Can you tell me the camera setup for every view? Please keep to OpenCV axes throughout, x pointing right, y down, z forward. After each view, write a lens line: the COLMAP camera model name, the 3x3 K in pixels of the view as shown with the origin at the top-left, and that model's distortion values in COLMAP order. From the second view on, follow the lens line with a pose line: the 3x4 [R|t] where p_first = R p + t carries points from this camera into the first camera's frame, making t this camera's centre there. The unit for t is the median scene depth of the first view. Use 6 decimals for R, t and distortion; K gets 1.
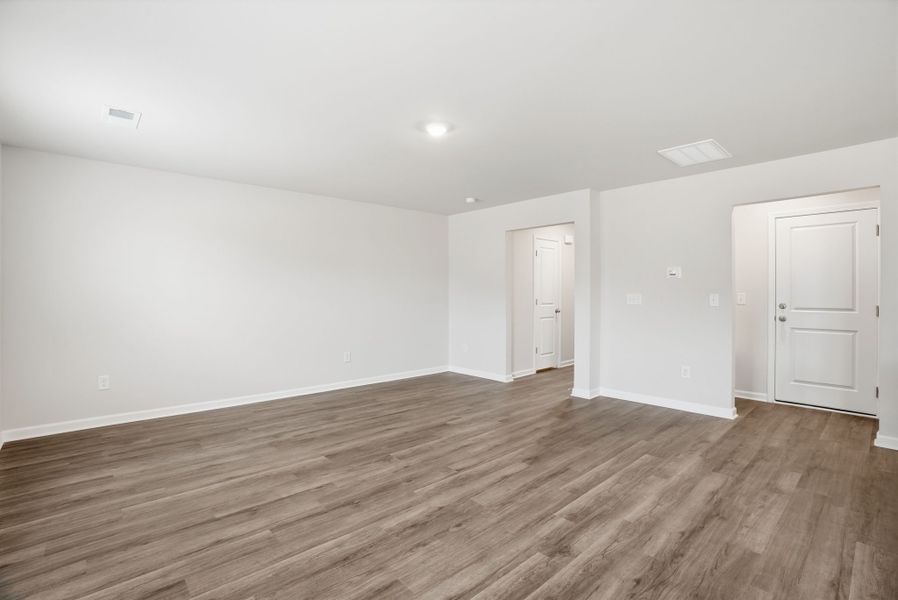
lens RADIAL K [[417.4, 0, 451.1], [0, 417.4, 293.3], [0, 0, 1]] dist [-0.065835, 0.020718]
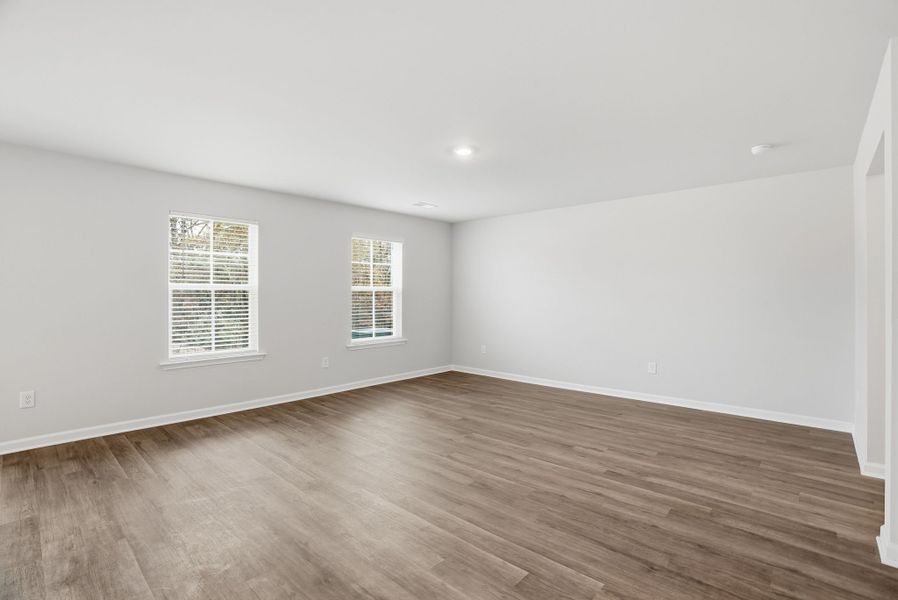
lens RADIAL K [[417.4, 0, 451.1], [0, 417.4, 293.3], [0, 0, 1]] dist [-0.065835, 0.020718]
pose [[0.093741, -0.006628, -0.995575, 1.002329], [-0.001700, 0.999975, -0.006817, -0.005494], [0.995595, 0.002331, 0.093728, 0.792015]]
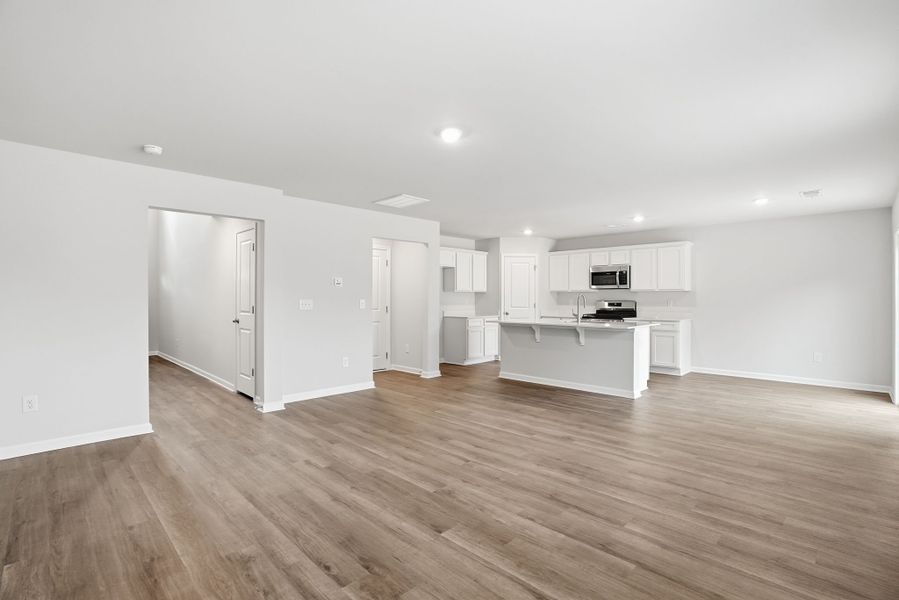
lens RADIAL K [[424.4, 0, 446.8], [0, 424.4, 289.9], [0, 0, 1]] dist [-0.057057, 0.020453]
pose [[-0.040511, 0.019212, 0.998994, -0.976152], [-0.001637, 0.999813, -0.019294, -0.005810], [-0.999178, -0.002417, -0.040472, 0.968443]]
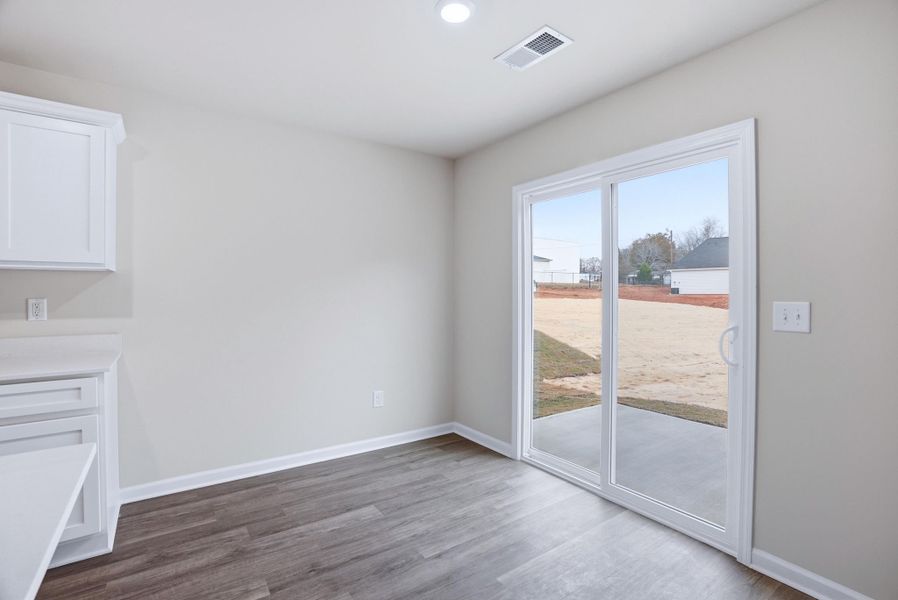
lens RADIAL K [[421.1, 0, 445.6], [0, 421.1, 294.2], [0, 0, 1]] dist [-0.070676, 0.029269]
pose [[-0.990558, -0.004820, 0.137007, 0.448975], [-0.004016, 0.999973, 0.006144, -0.010848], [-0.137033, 0.005536, -0.990551, 0.255817]]
